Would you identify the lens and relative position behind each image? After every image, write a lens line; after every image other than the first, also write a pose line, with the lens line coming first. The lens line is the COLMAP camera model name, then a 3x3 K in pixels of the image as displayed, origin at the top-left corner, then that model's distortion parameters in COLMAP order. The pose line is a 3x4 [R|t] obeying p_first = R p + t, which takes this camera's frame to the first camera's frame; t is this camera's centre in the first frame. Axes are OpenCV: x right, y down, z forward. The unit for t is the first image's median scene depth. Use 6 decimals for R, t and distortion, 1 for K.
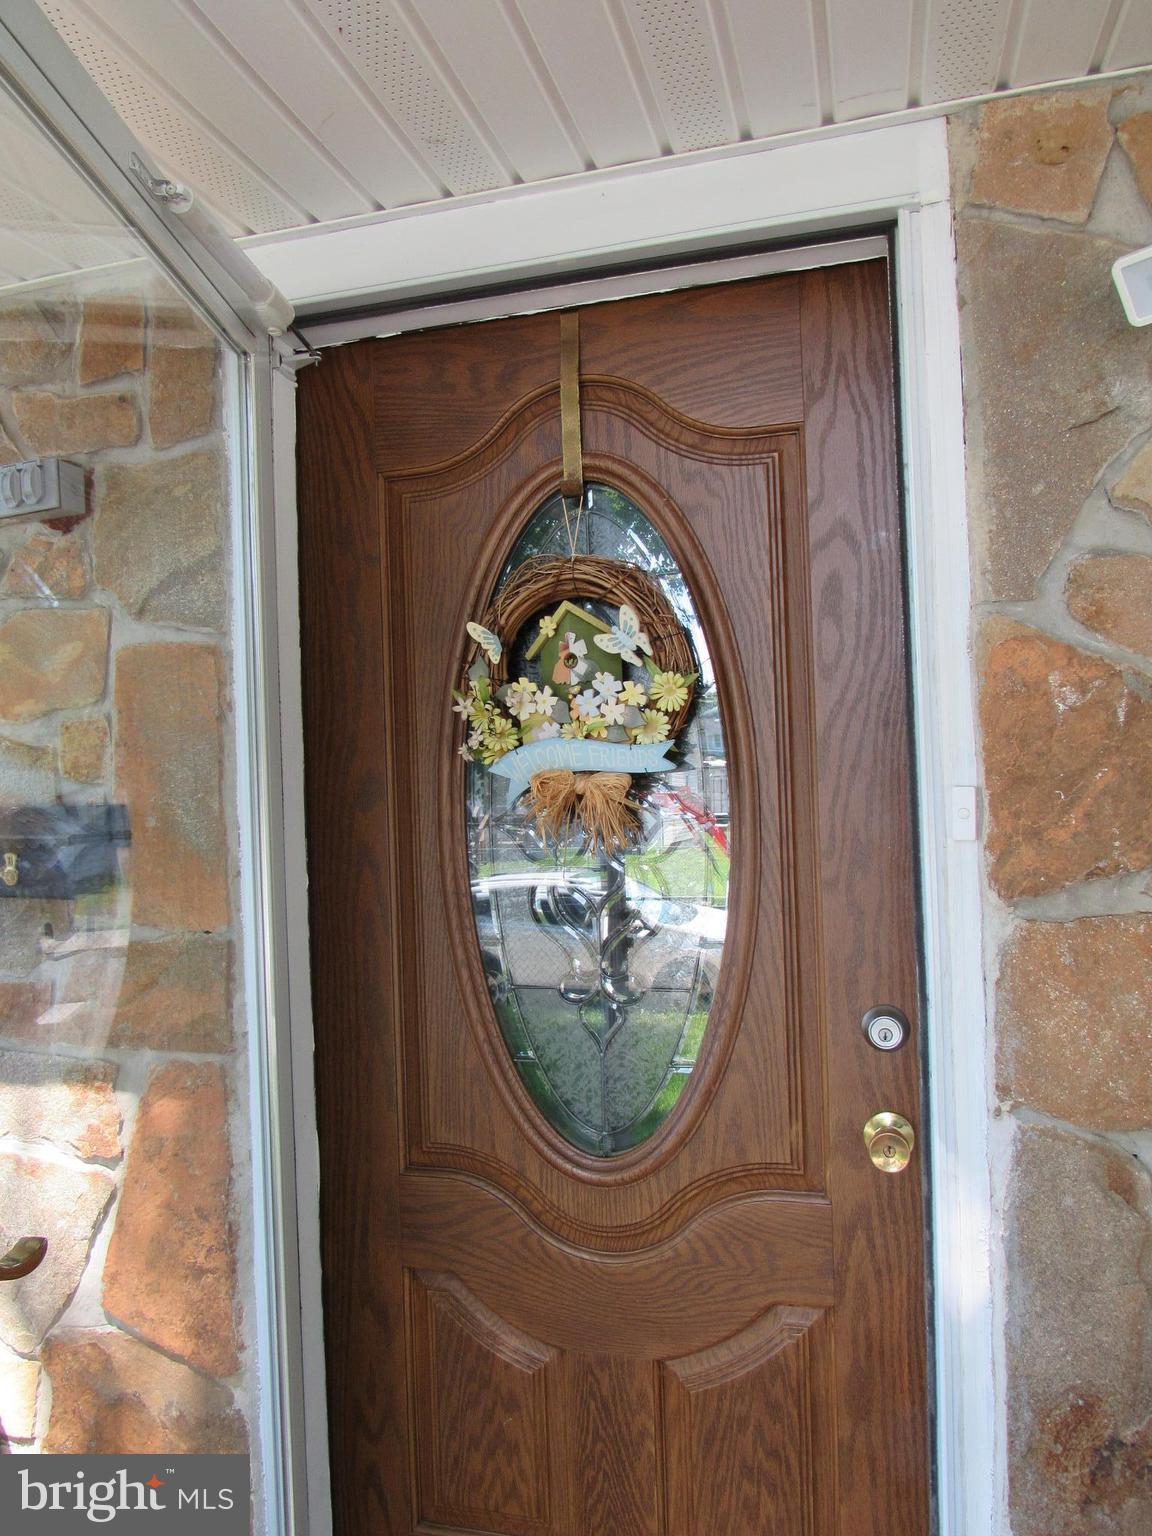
lens RADIAL K [[1095.8, 0, 579.9], [0, 1095.8, 760.8], [0, 0, 1]] dist [-0.030839, 0.002833]
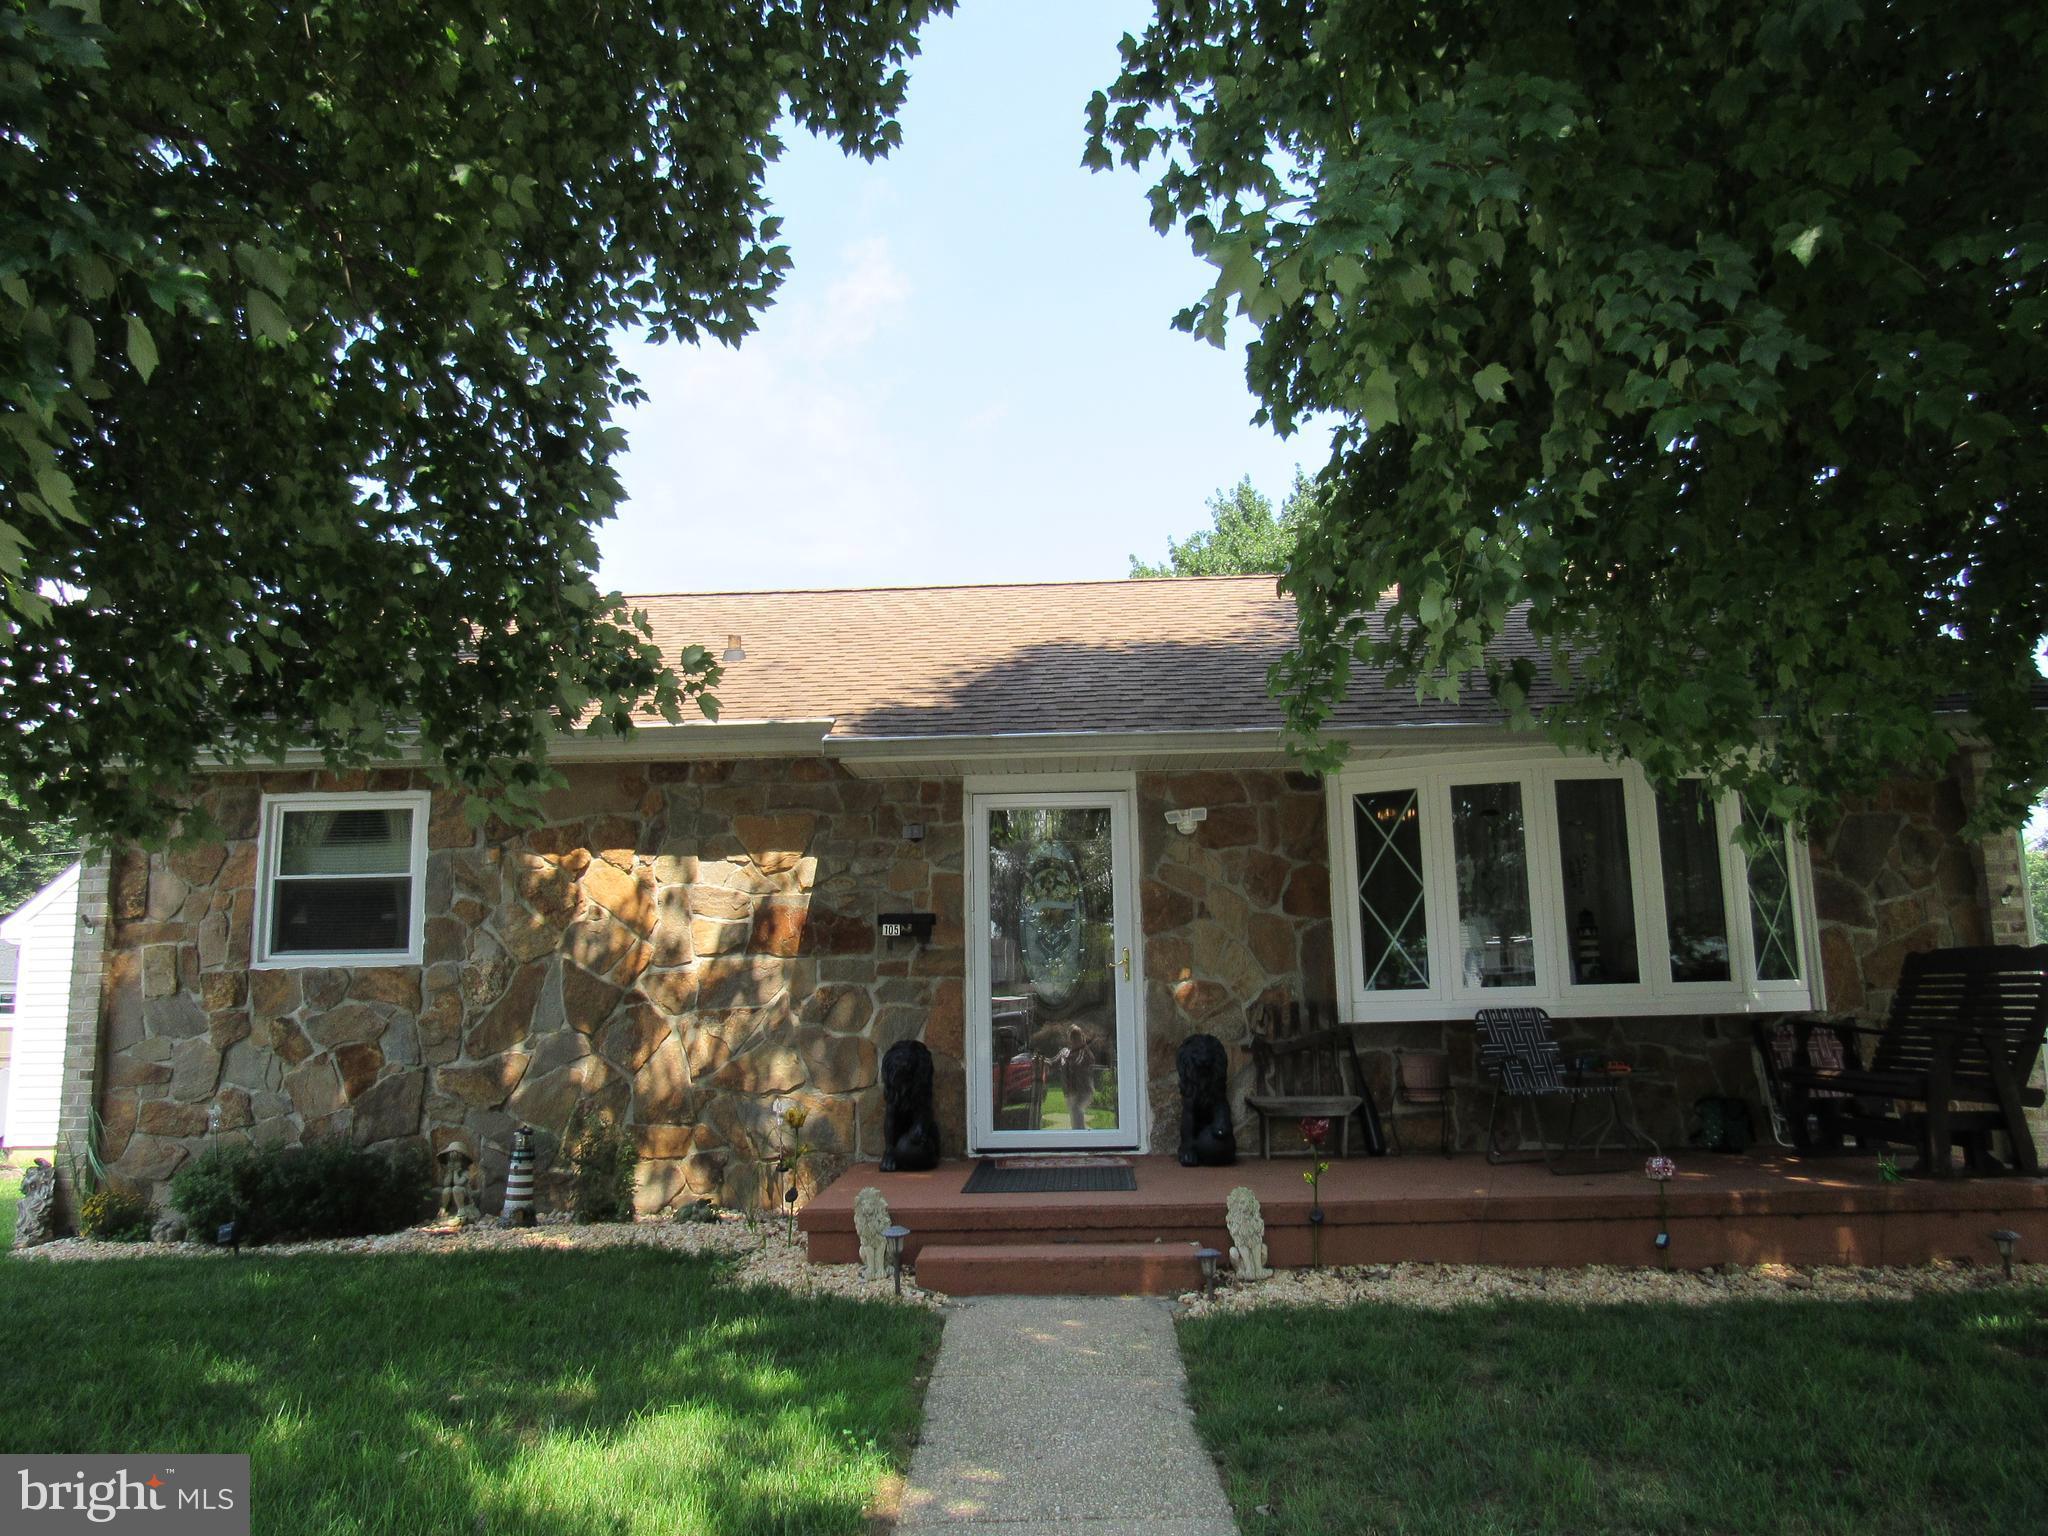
lens RADIAL K [[1461.0, 0, 1029.1], [0, 1461.0, 774.7], [0, 0, 1]] dist [-0.030839, 0.002833]
pose [[0.970698, 0.059995, 0.232693, -1.371996], [-0.020509, 0.985483, -0.168533, 0.435498], [-0.239426, 0.158822, 0.957837, -4.288578]]
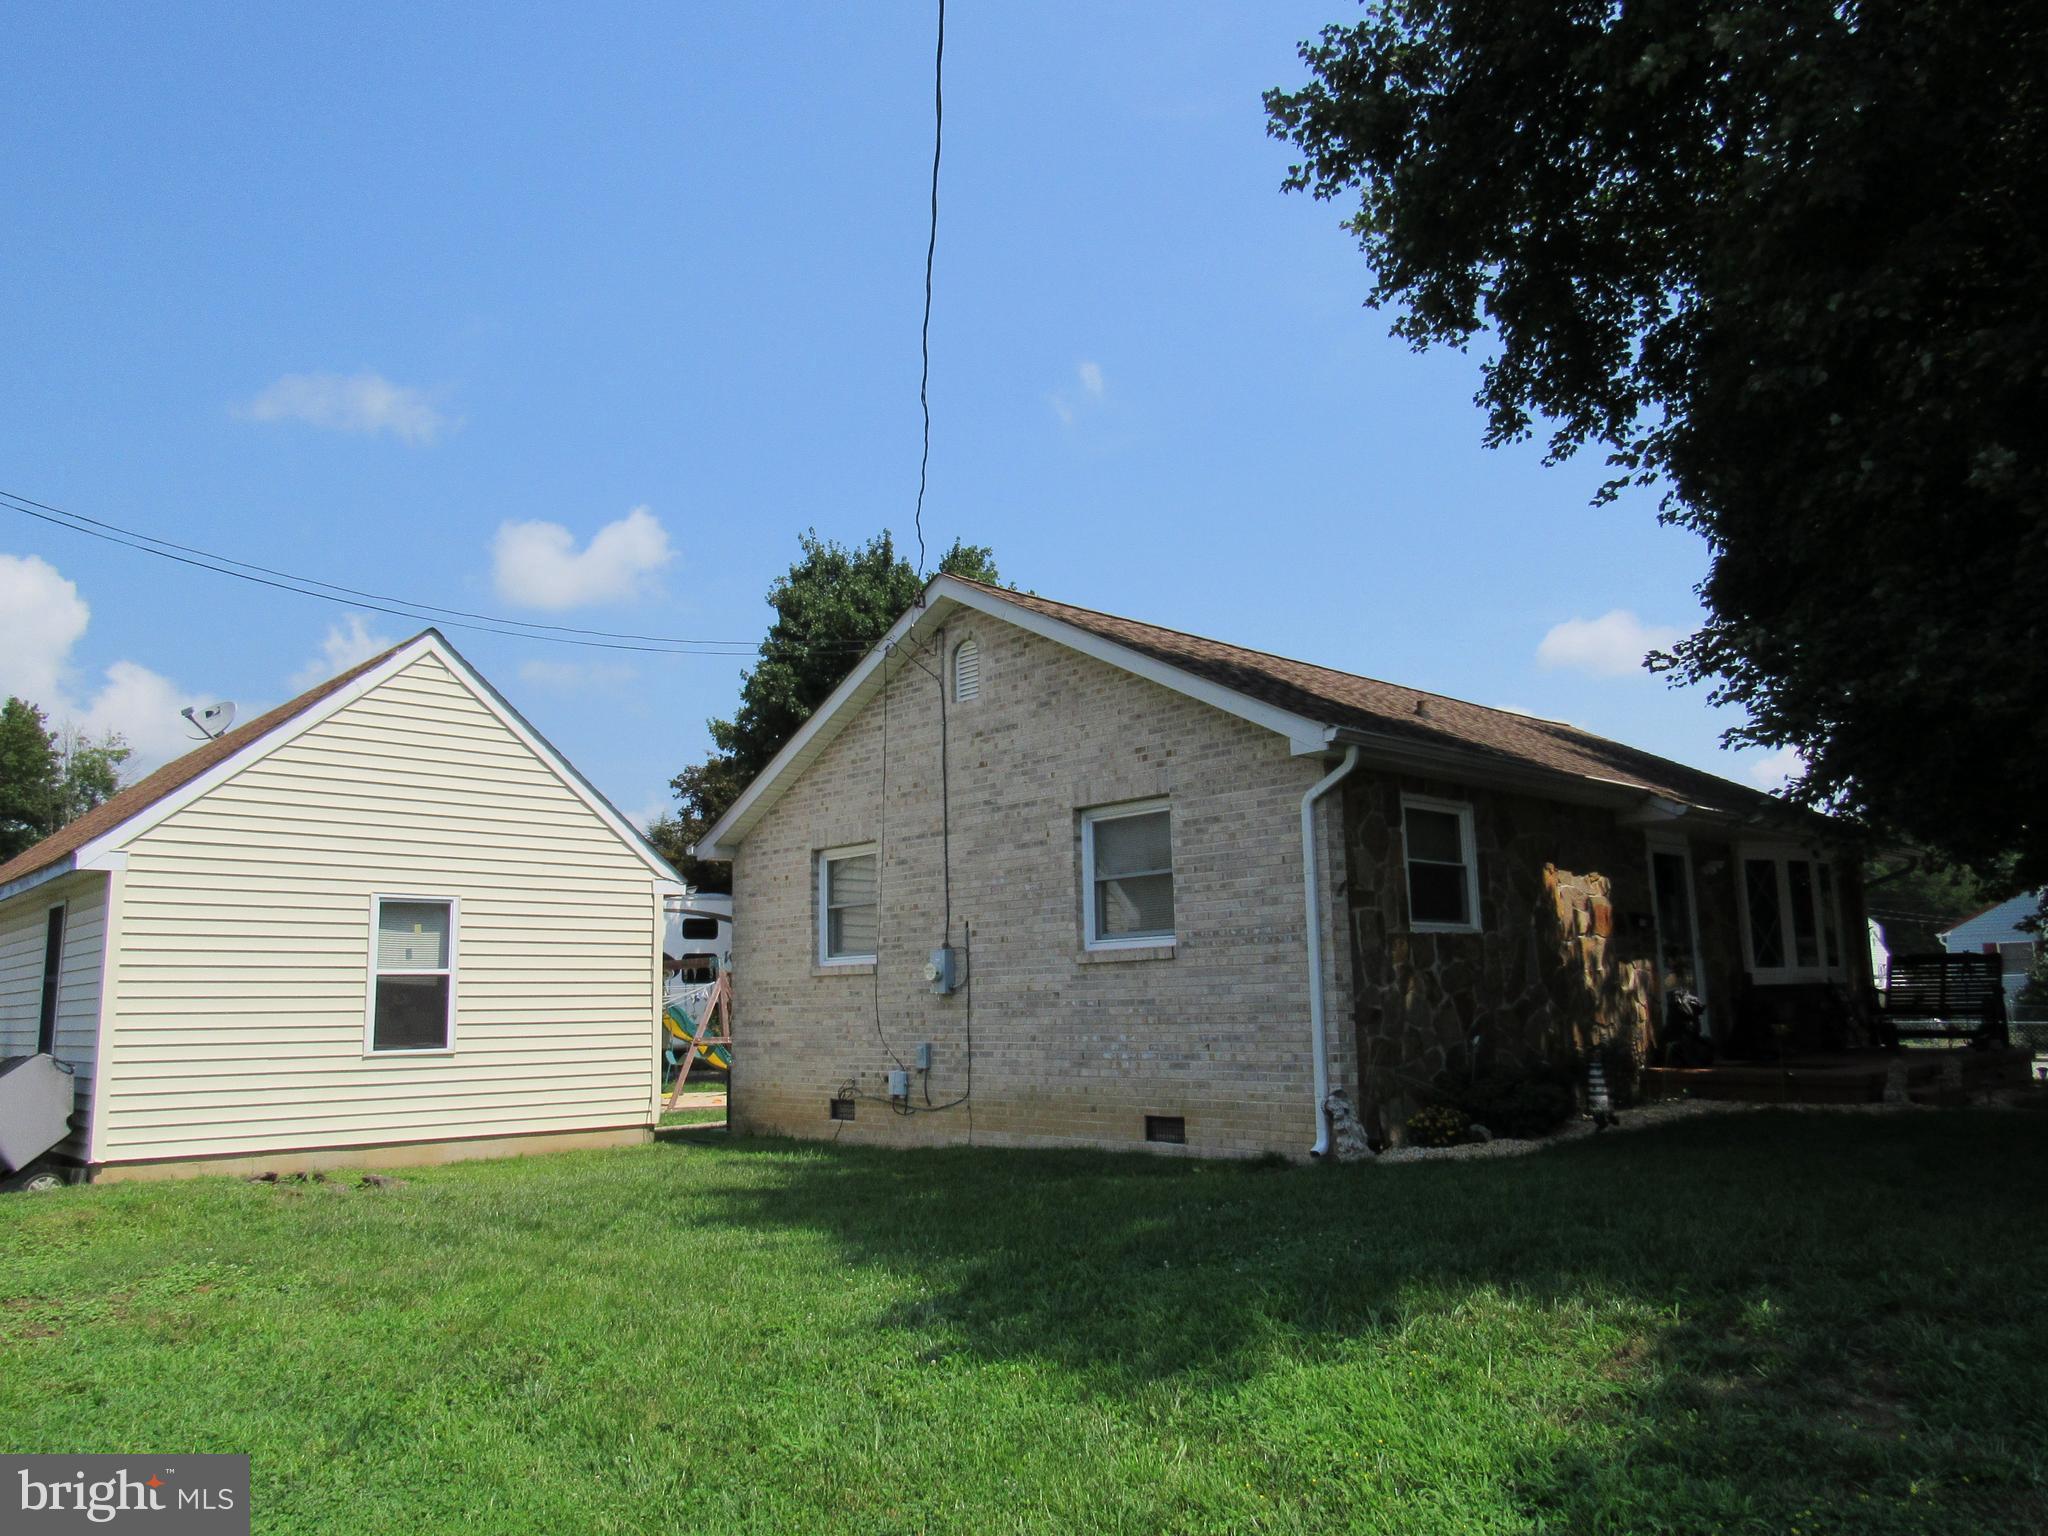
lens RADIAL K [[1461.0, 0, 1029.1], [0, 1461.0, 774.7], [0, 0, 1]] dist [-0.030839, 0.002833]
pose [[0.520387, 0.164722, 0.837892, -9.659764], [0.000238, 0.981191, -0.193041, 0.894173], [-0.853930, 0.100656, 0.510560, -0.326306]]
